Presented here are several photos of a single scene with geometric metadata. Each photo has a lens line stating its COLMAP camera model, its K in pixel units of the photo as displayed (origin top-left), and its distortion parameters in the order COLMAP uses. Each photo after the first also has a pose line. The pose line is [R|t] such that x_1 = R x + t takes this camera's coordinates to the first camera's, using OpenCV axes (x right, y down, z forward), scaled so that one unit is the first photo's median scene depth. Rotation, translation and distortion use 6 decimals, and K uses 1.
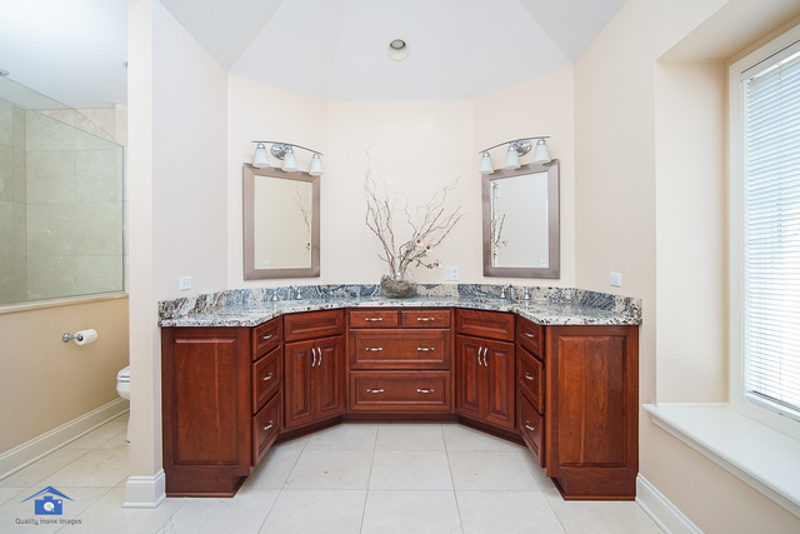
lens RADIAL K [[422.6, 0, 395.4], [0, 422.6, 263.0], [0, 0, 1]] dist [-0.007241, -0.000574]
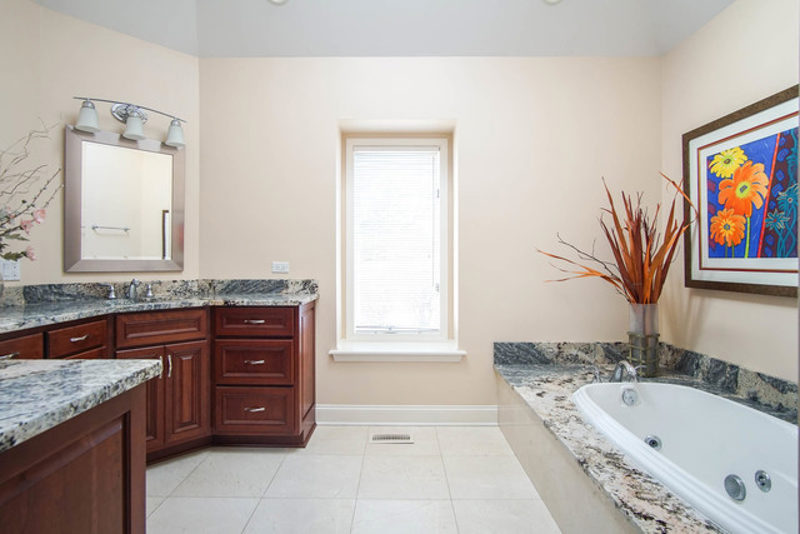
lens RADIAL K [[422.6, 0, 395.4], [0, 422.6, 264.9], [0, 0, 1]] dist [-0.007241, -0.000574]
pose [[-0.036427, -0.003777, 0.999329, -0.586573], [0.004208, 0.999983, 0.003933, 0.021670], [-0.999327, 0.004349, -0.036410, 0.549121]]
